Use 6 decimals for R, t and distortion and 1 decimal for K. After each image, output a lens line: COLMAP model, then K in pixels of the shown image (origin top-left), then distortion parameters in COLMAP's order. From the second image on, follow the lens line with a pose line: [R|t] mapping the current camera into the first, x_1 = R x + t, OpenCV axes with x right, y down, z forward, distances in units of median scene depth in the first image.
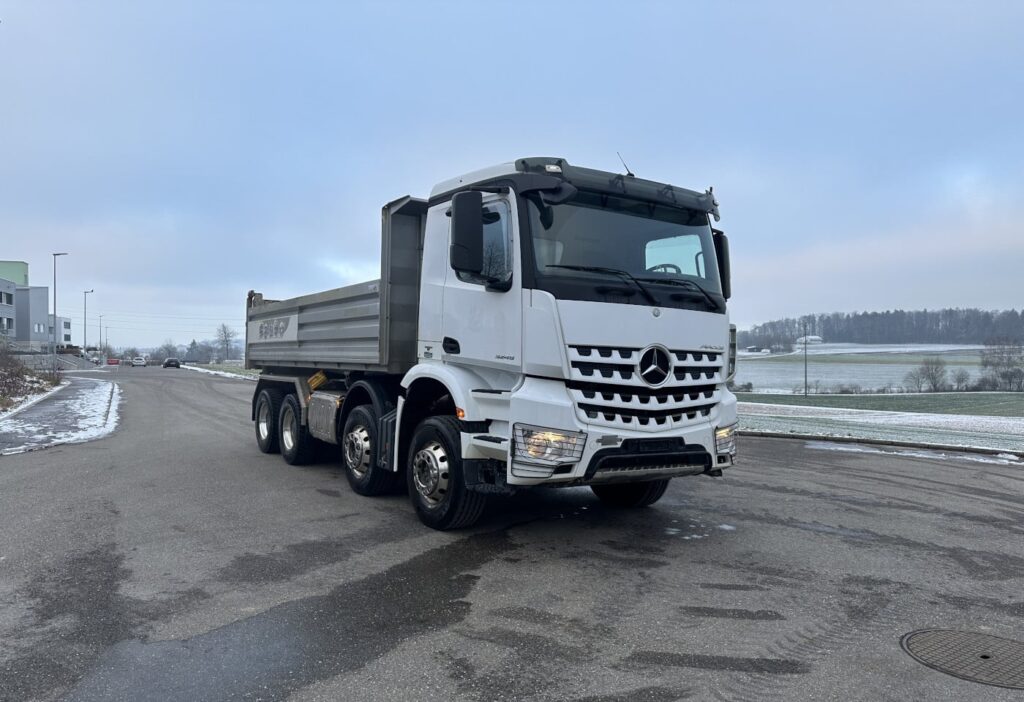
lens RADIAL K [[722.0, 0, 529.5], [0, 722.0, 350.5], [0, 0, 1]] dist [0.038024, -0.048213]
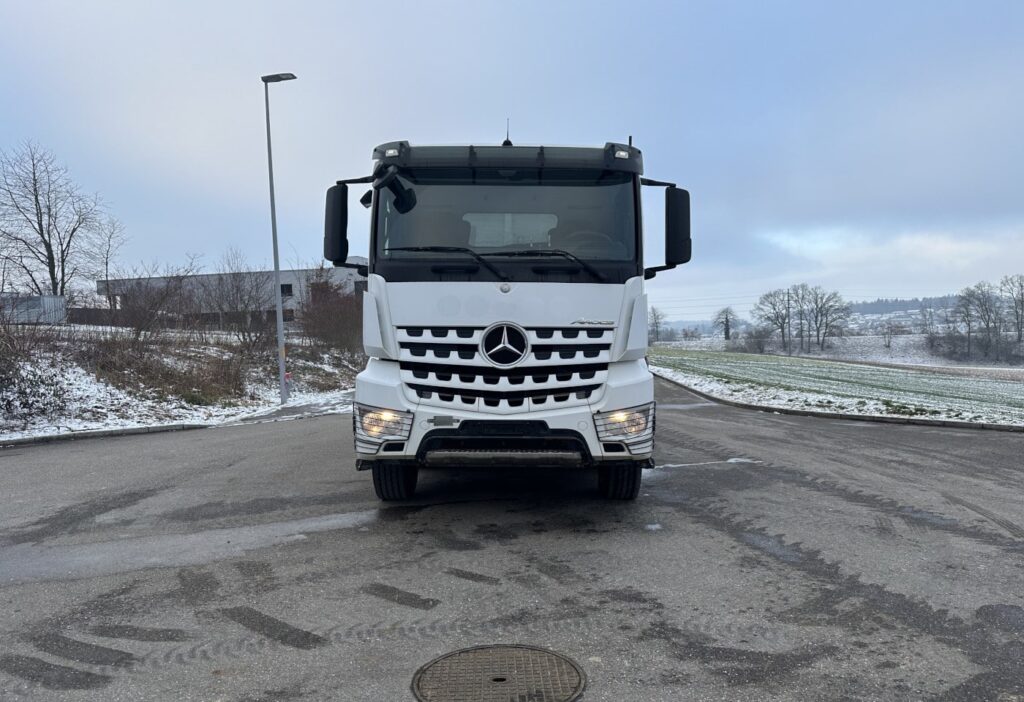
lens RADIAL K [[768.4, 0, 512.7], [0, 768.4, 363.3], [0, 0, 1]] dist [0.044723, -0.071956]
pose [[0.837633, -0.001782, -0.546231, 0.763505], [0.031326, 0.998506, 0.044780, 0.000697], [0.545335, -0.054621, 0.836437, 0.168430]]
